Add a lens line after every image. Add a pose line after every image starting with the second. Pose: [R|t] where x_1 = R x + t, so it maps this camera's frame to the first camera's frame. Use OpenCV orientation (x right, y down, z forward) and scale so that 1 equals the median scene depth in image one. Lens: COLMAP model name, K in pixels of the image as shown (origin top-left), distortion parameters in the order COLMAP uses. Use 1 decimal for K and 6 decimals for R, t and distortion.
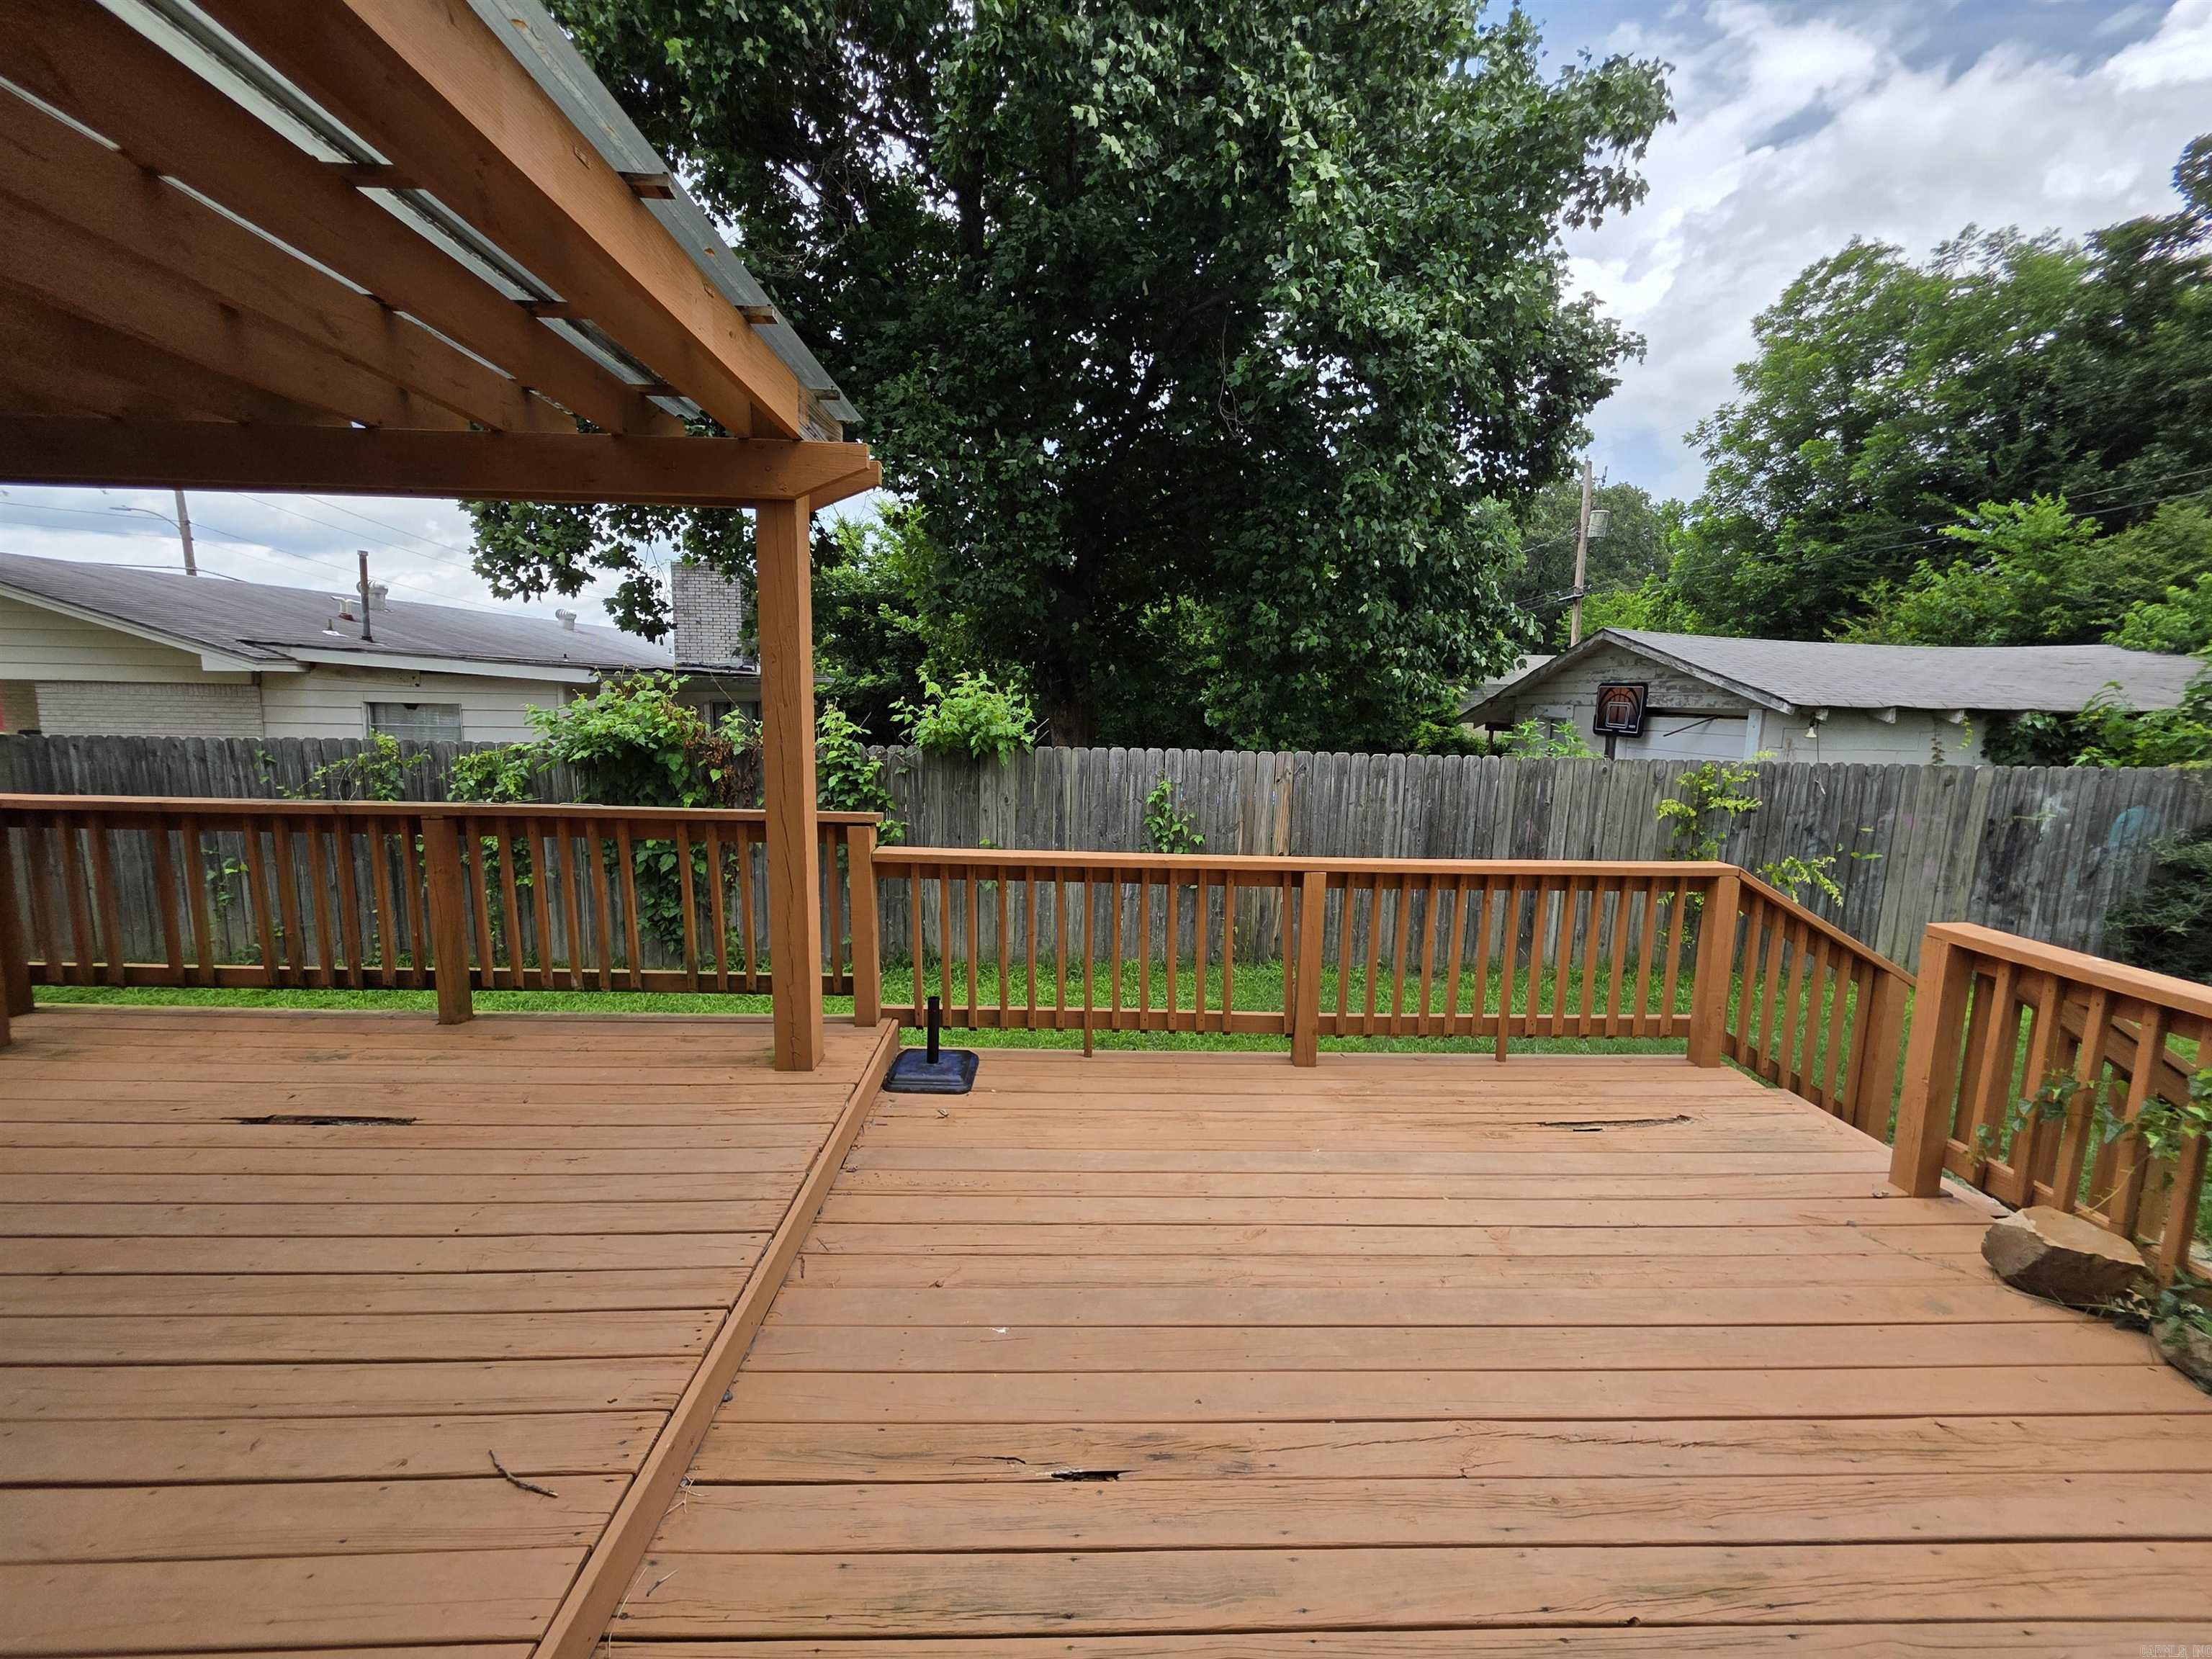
lens RADIAL K [[888.2, 0, 1108.4], [0, 888.2, 812.4], [0, 0, 1]] dist [0.003000, -0.000397]
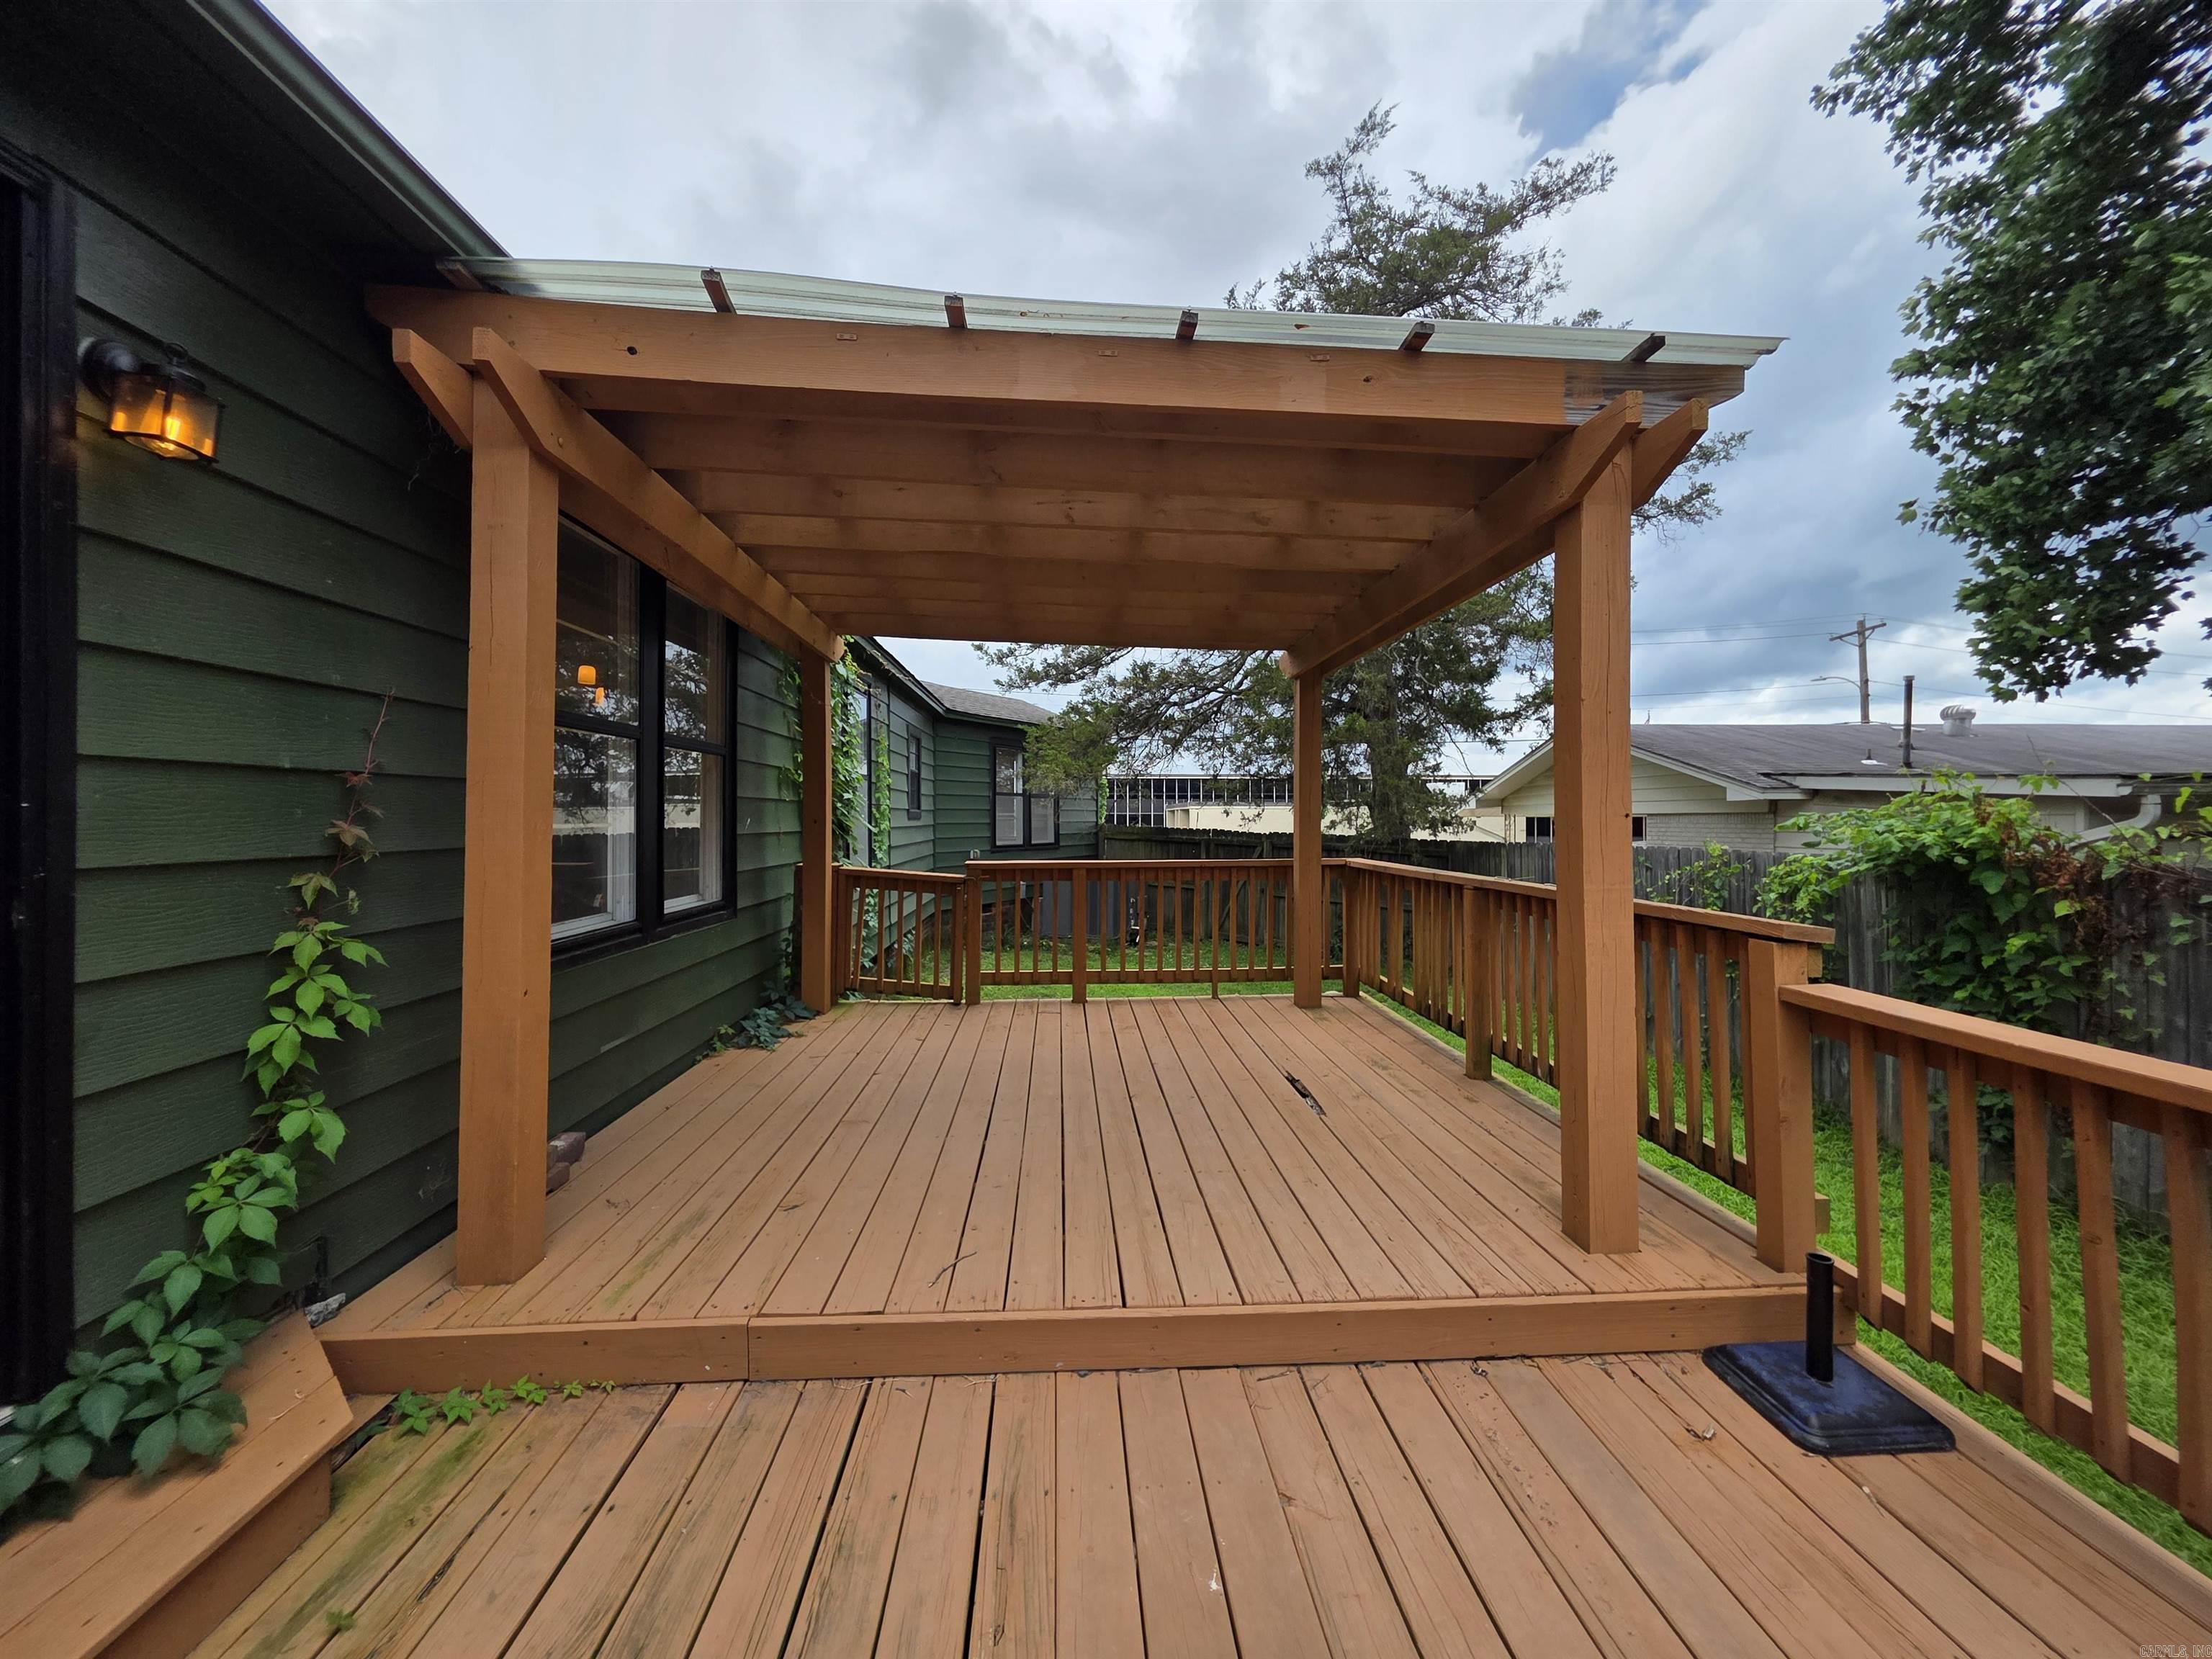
lens RADIAL K [[888.2, 0, 1108.4], [0, 888.2, 812.4], [0, 0, 1]] dist [0.003000, -0.000397]
pose [[0.025987, -0.026951, -0.999299, 0.126490], [-0.138745, 0.989864, -0.030304, 0.003580], [0.989987, 0.139435, 0.021985, 0.175719]]
